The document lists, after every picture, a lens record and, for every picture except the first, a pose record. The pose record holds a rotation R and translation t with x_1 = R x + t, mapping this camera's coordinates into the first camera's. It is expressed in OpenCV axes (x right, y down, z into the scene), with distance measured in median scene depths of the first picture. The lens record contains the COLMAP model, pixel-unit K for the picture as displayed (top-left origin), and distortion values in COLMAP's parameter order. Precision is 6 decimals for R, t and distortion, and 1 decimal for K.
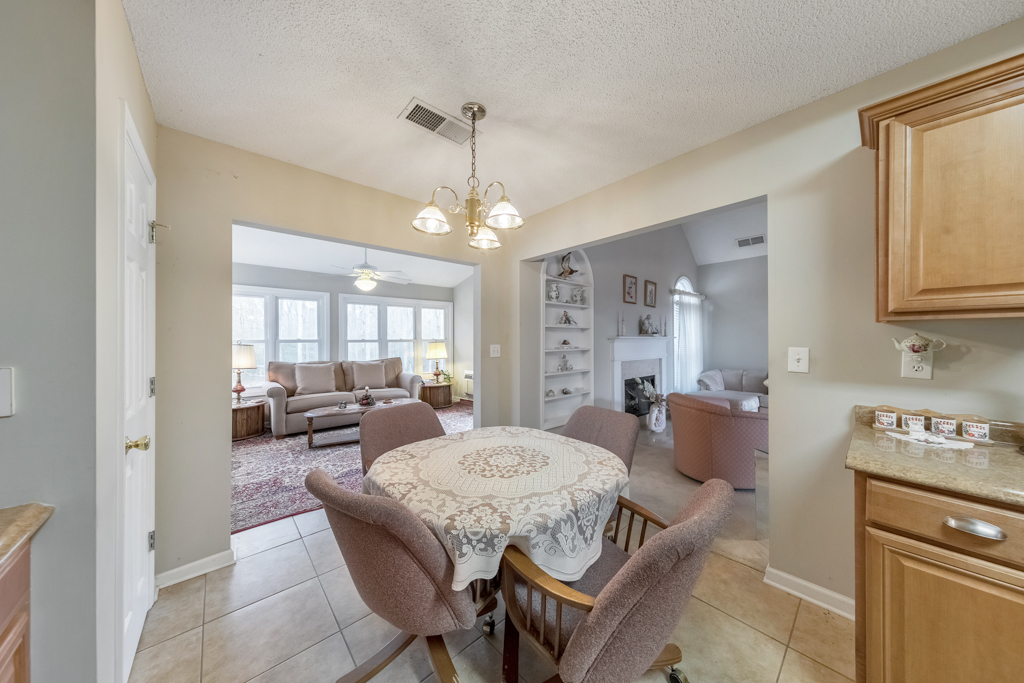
lens RADIAL K [[330.0, 0, 514.5], [0, 330.0, 338.3], [0, 0, 1]] dist [0.000684, 0.000005]
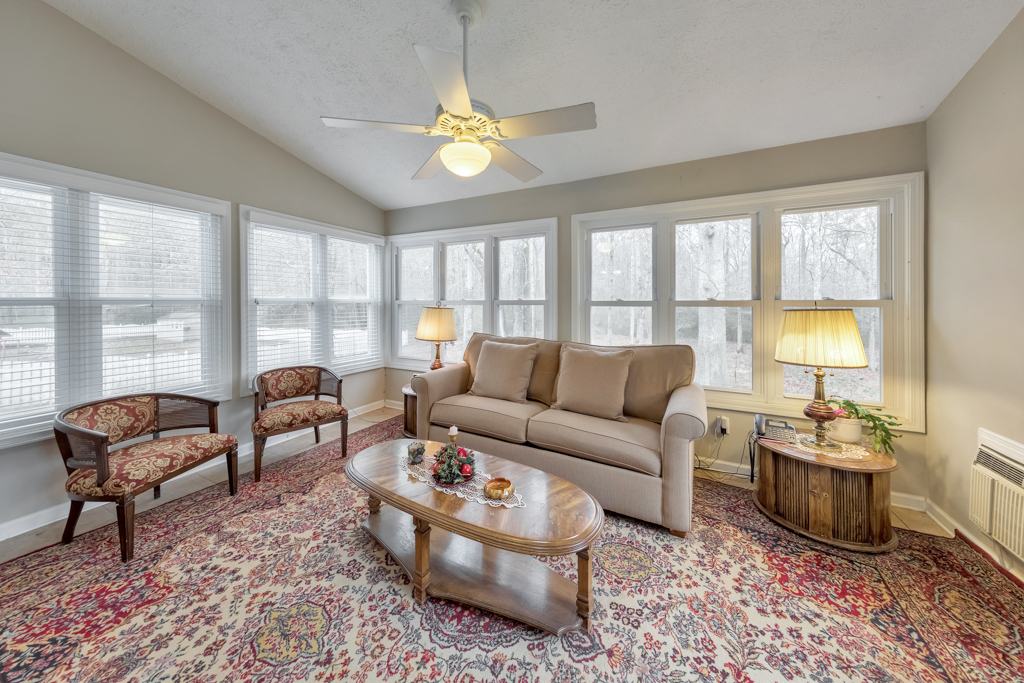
lens RADIAL K [[340.7, 0, 512.5], [0, 340.7, 296.2], [0, 0, 1]] dist [0.008397, -0.000049]
pose [[0.356426, -0.003195, -0.934318, -0.070772], [0.003859, 0.999991, -0.001948, -0.003675], [0.934315, -0.002911, 0.356435, 1.192587]]
